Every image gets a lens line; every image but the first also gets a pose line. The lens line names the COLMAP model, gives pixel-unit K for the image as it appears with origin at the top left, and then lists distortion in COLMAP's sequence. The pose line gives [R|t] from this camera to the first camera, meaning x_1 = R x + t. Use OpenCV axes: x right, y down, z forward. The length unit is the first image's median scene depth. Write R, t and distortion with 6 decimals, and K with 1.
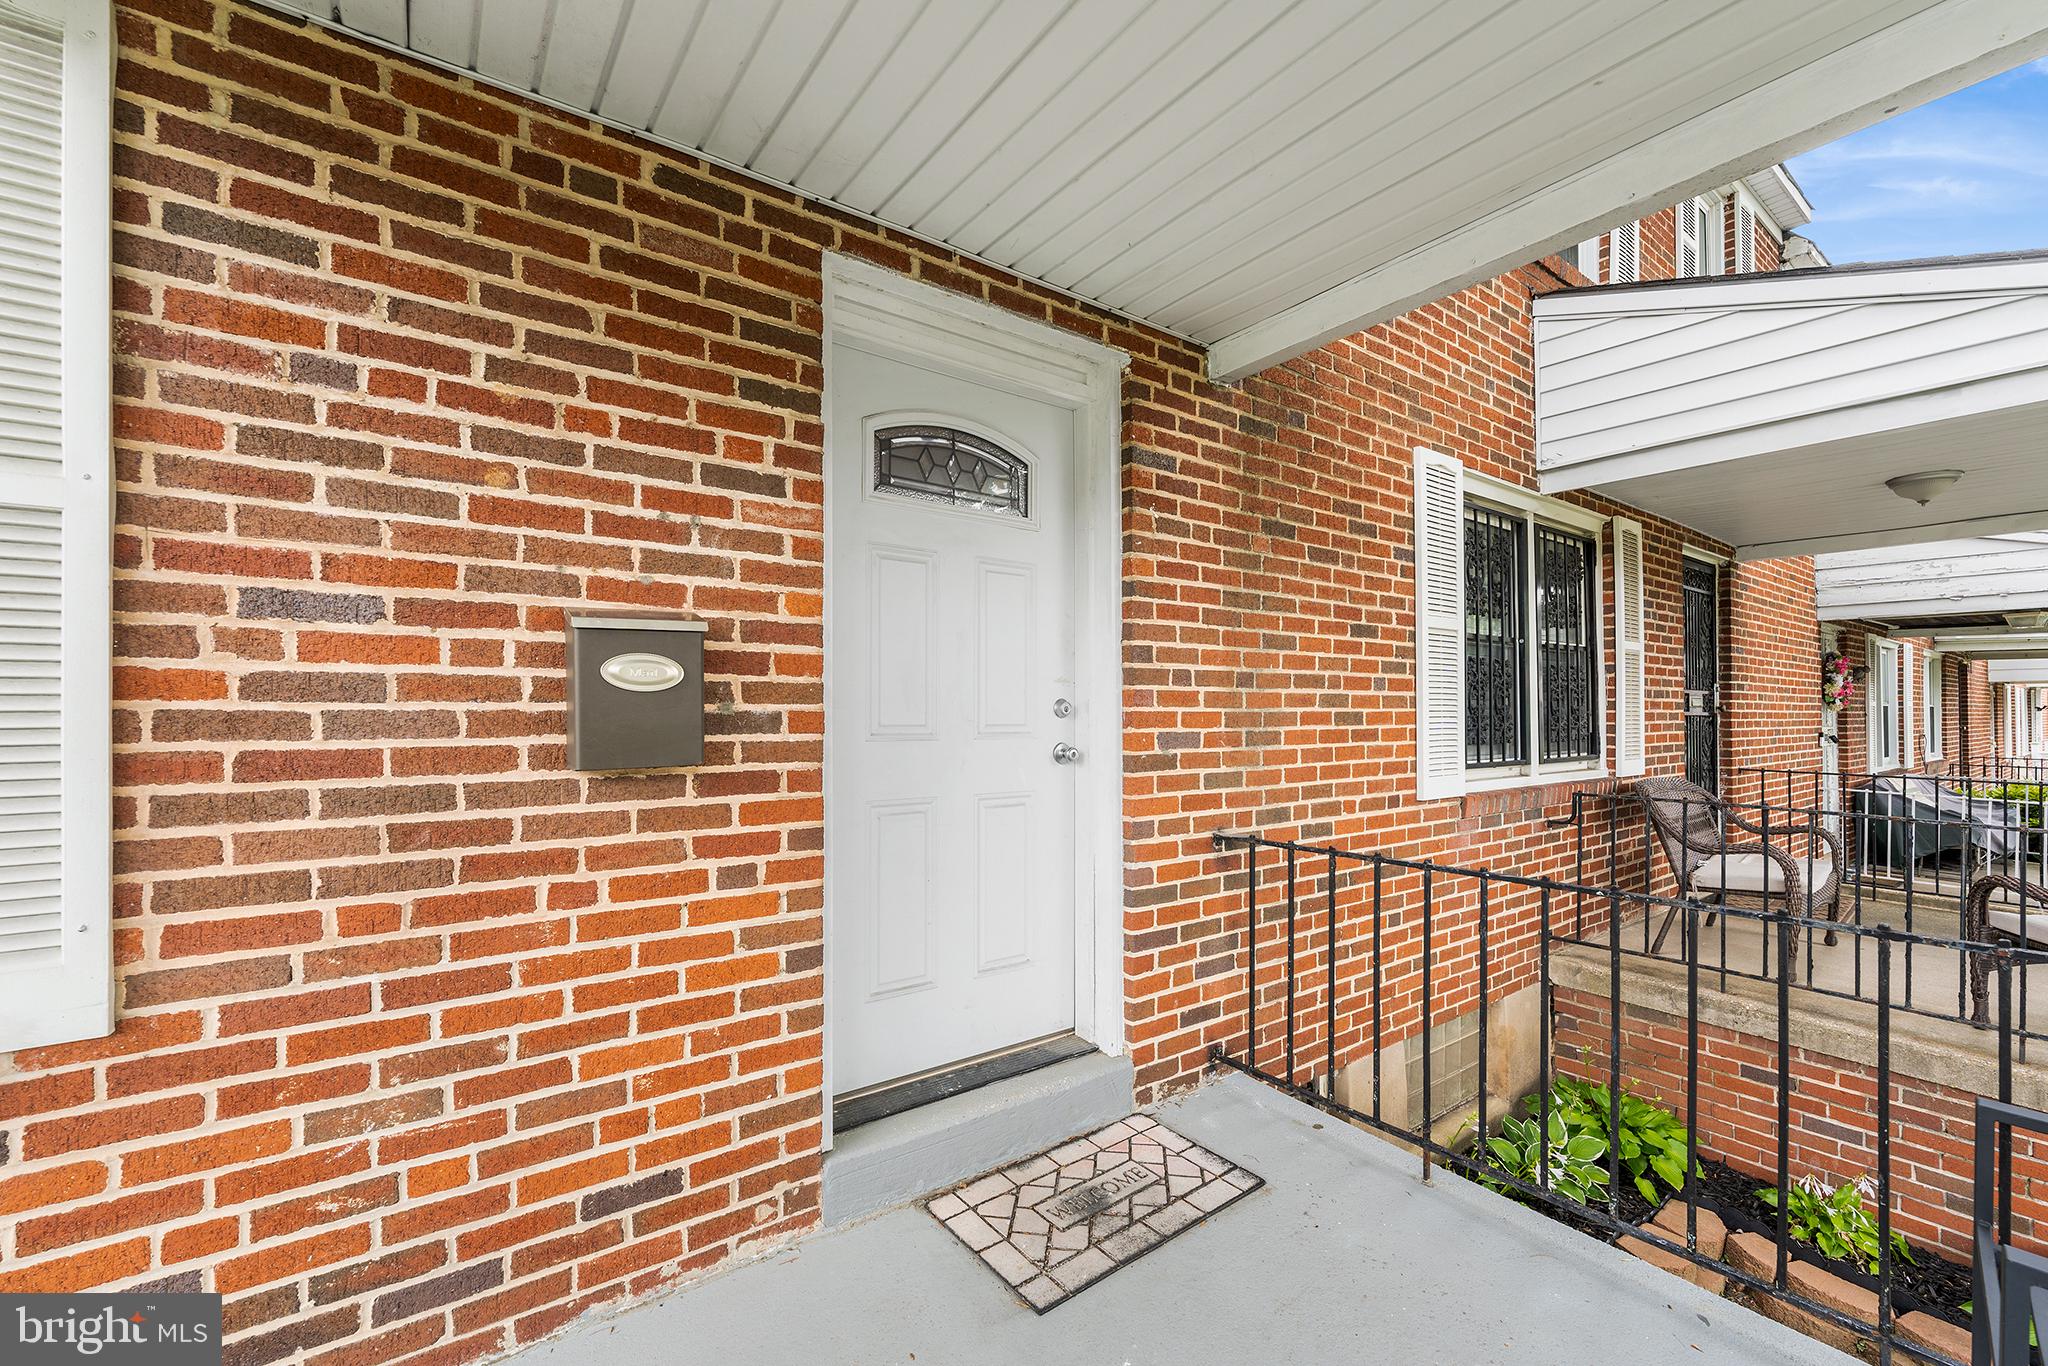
lens RADIAL K [[857.1, 0, 1028.5], [0, 857.1, 695.5], [0, 0, 1]] dist [0.001405, -0.001040]
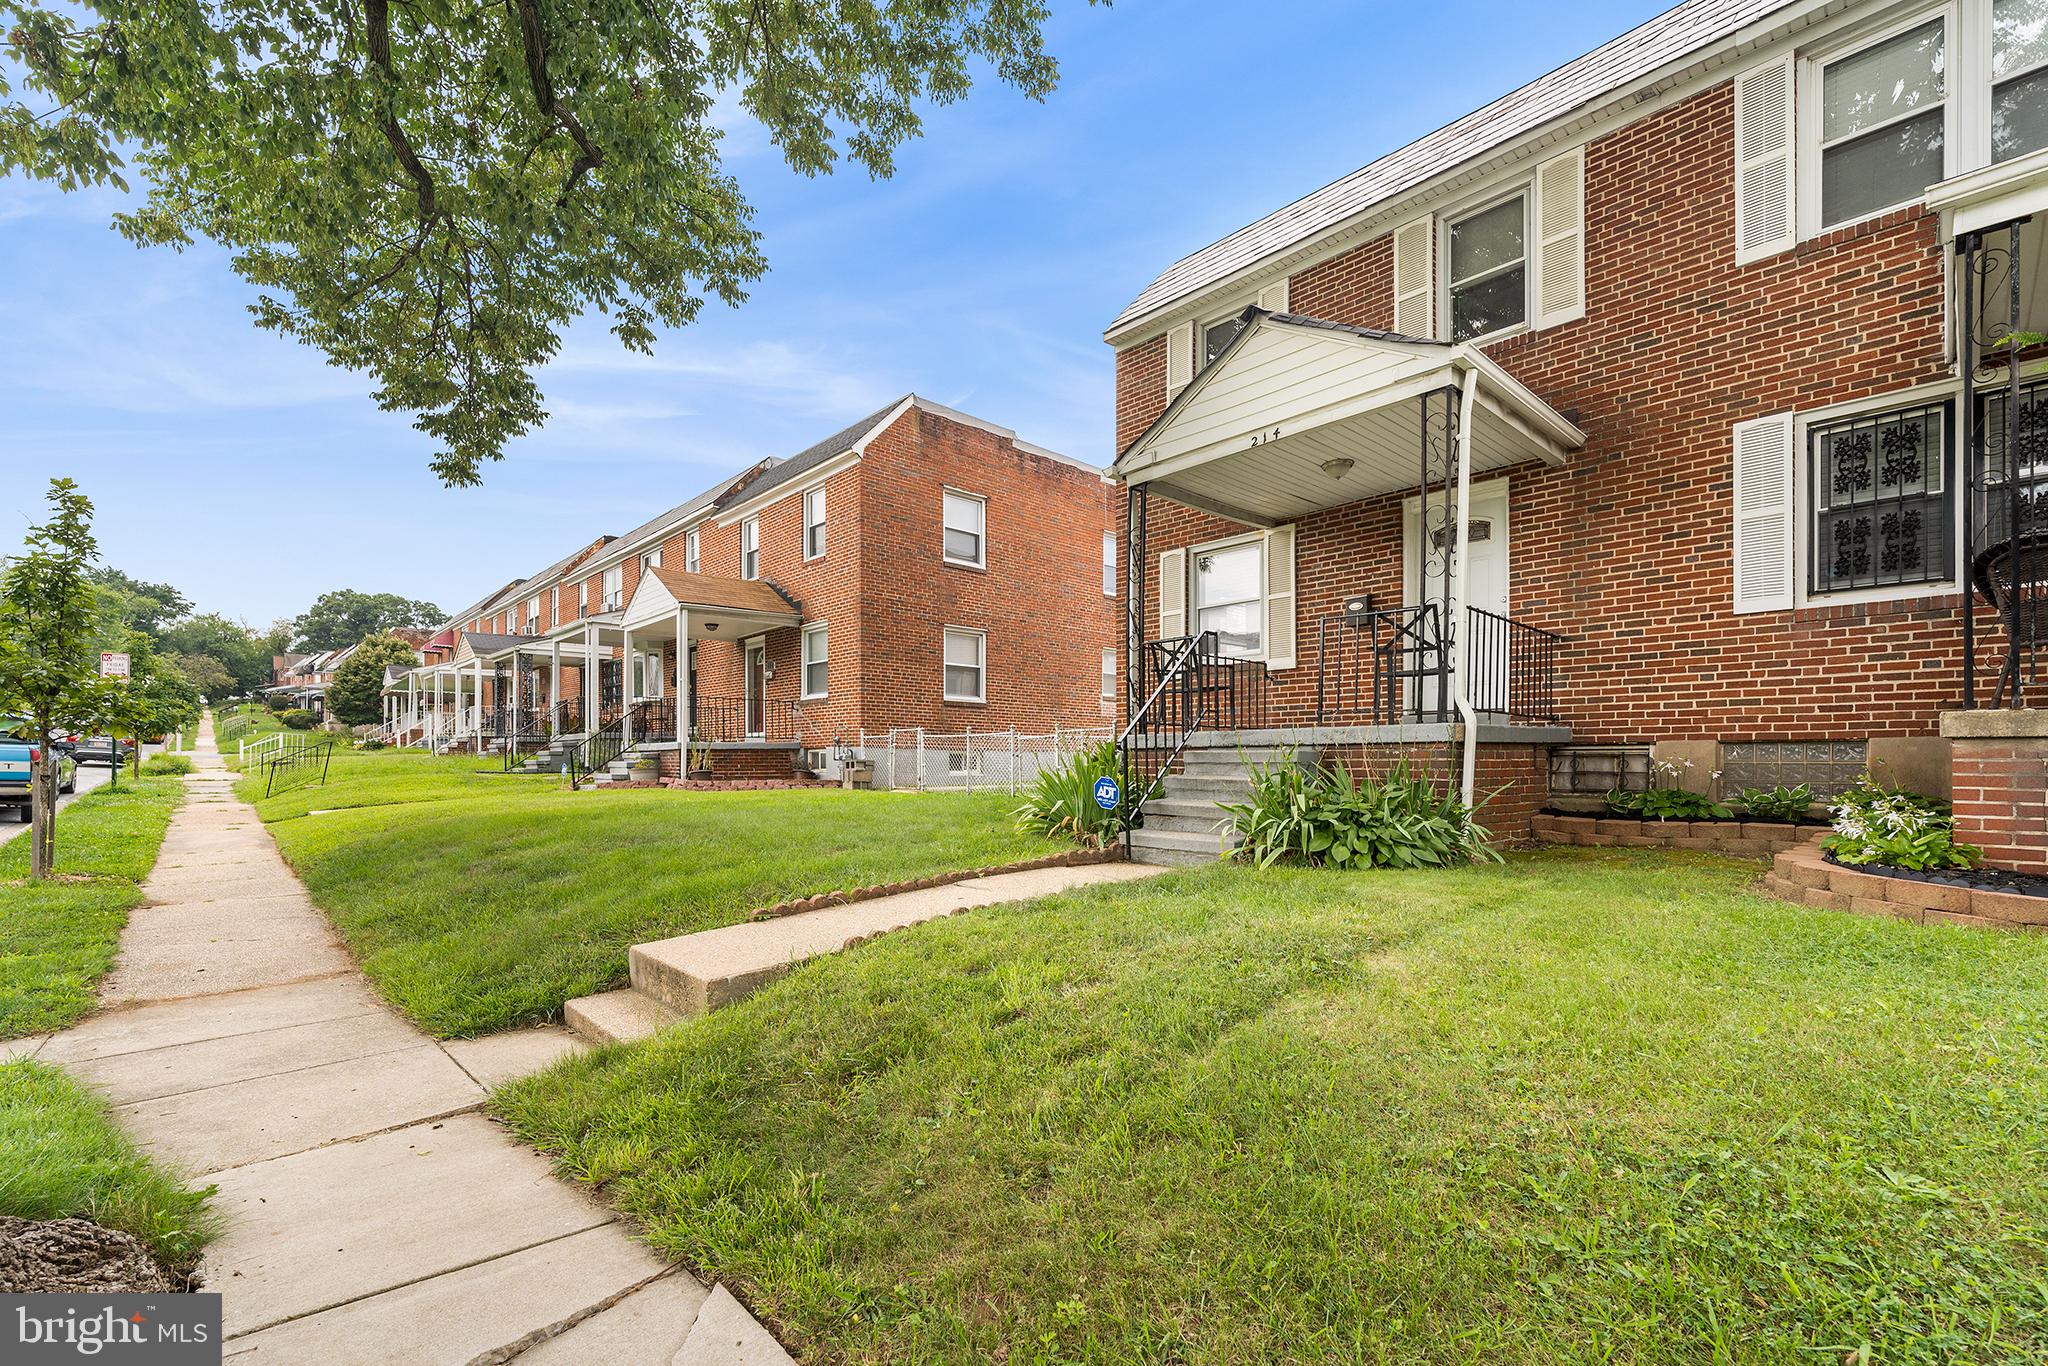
lens RADIAL K [[857.1, 0, 1038.5], [0, 857.1, 774.7], [0, 0, 1]] dist [0.001405, -0.001040]
pose [[0.110374, 0.015975, -0.993762, 2.848042], [0.014587, 0.999737, 0.017691, 0.550242], [0.993783, -0.016449, 0.110112, -0.951767]]
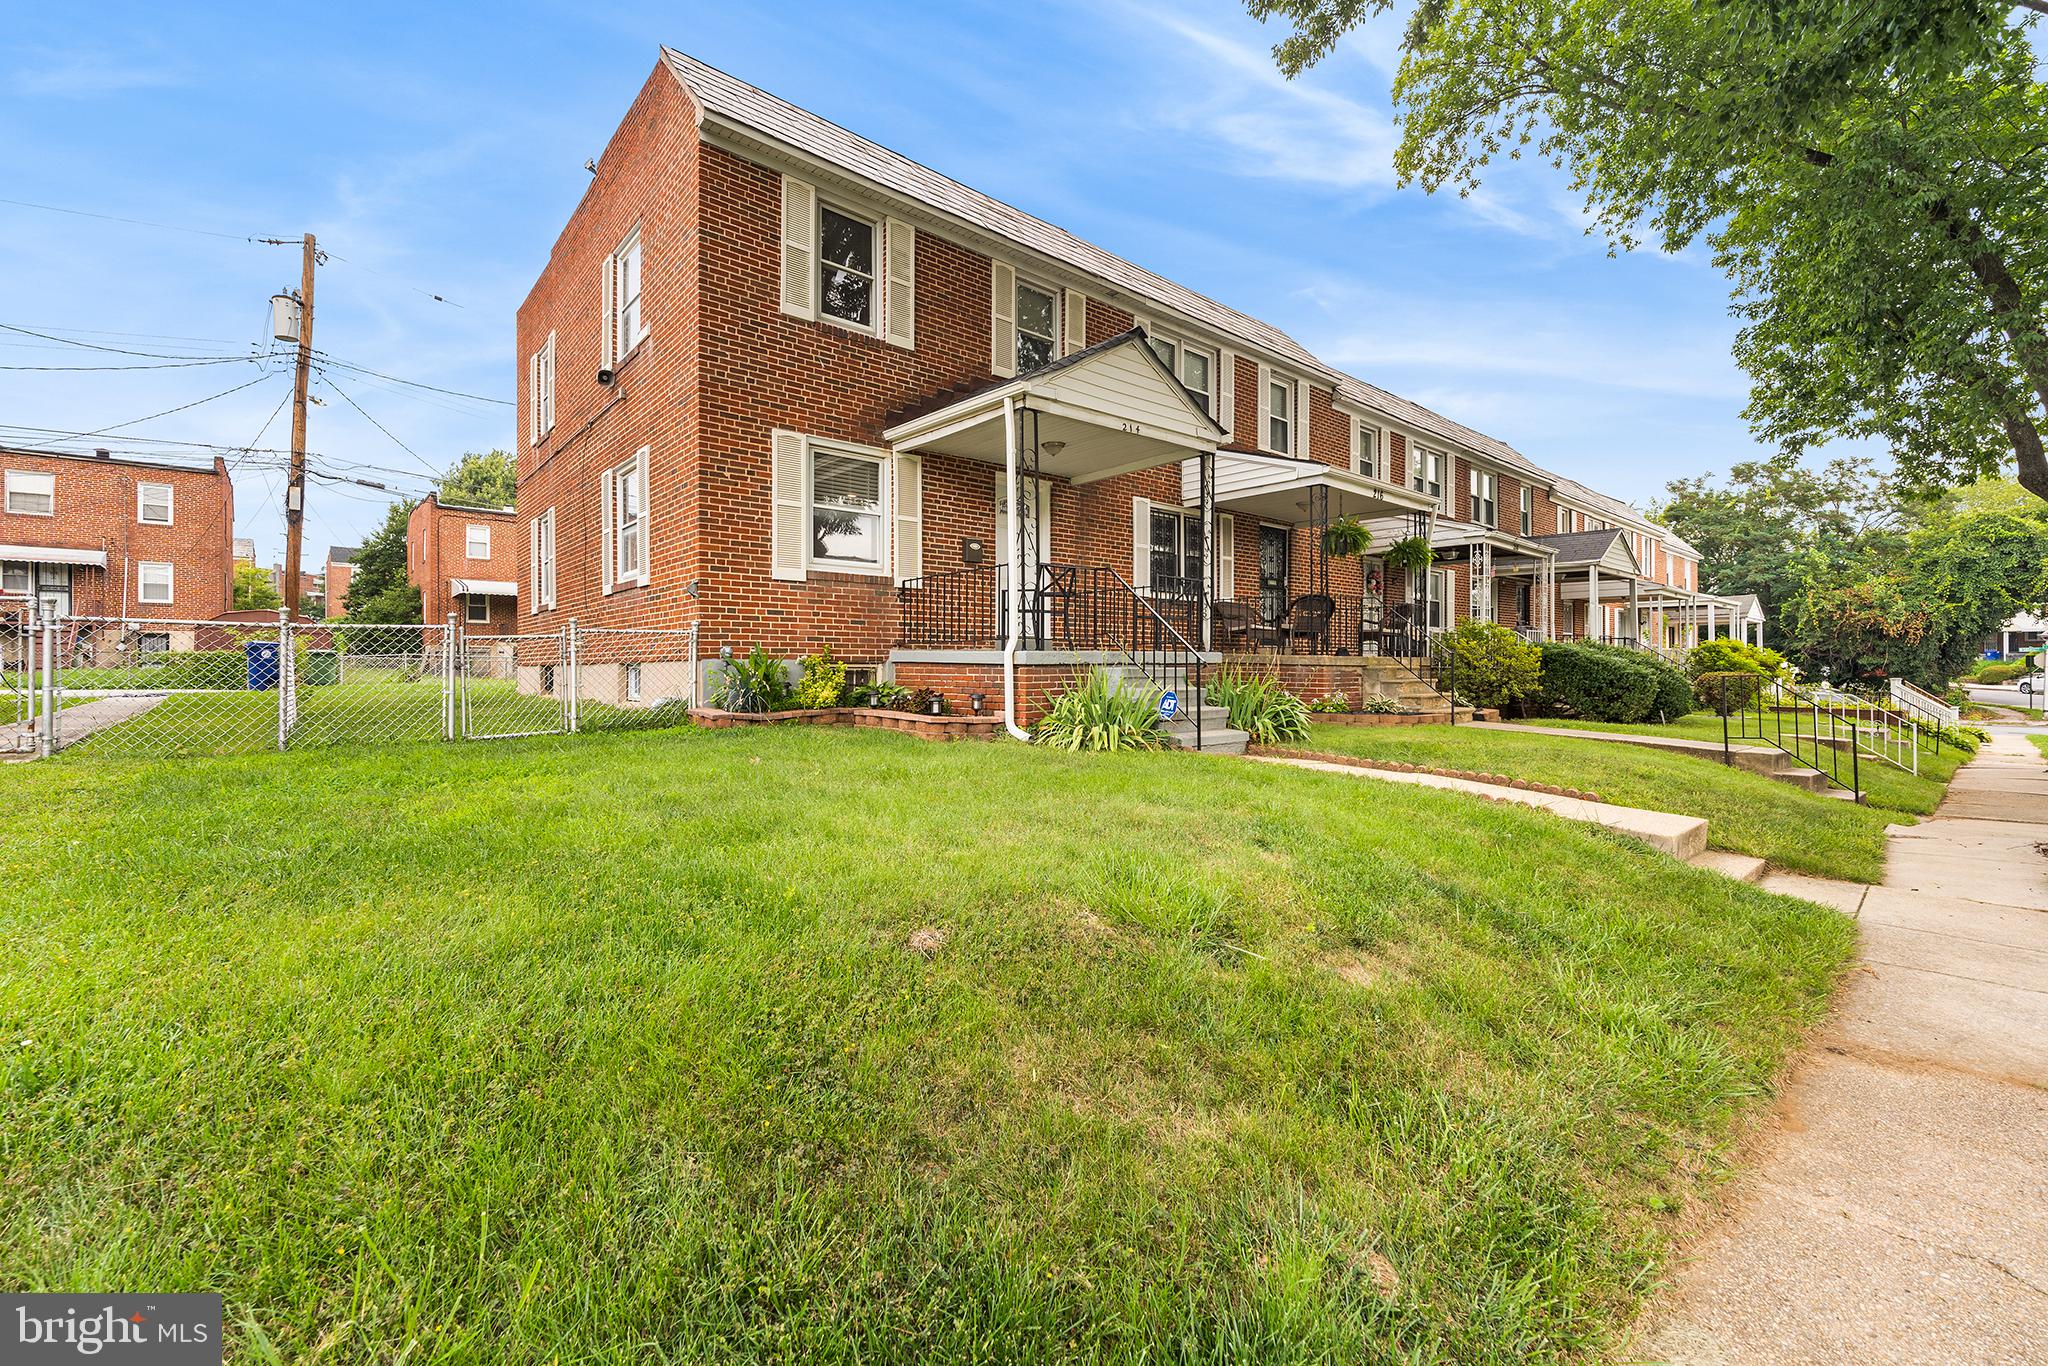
lens RADIAL K [[857.1, 0, 1006.3], [0, 857.1, 669.0], [0, 0, 1]] dist [0.001405, -0.001040]
pose [[0.998766, 0.000262, 0.049671, -0.334441], [-0.001128, 0.999848, 0.017417, 0.482099], [-0.049659, -0.017452, 0.998614, -3.356738]]
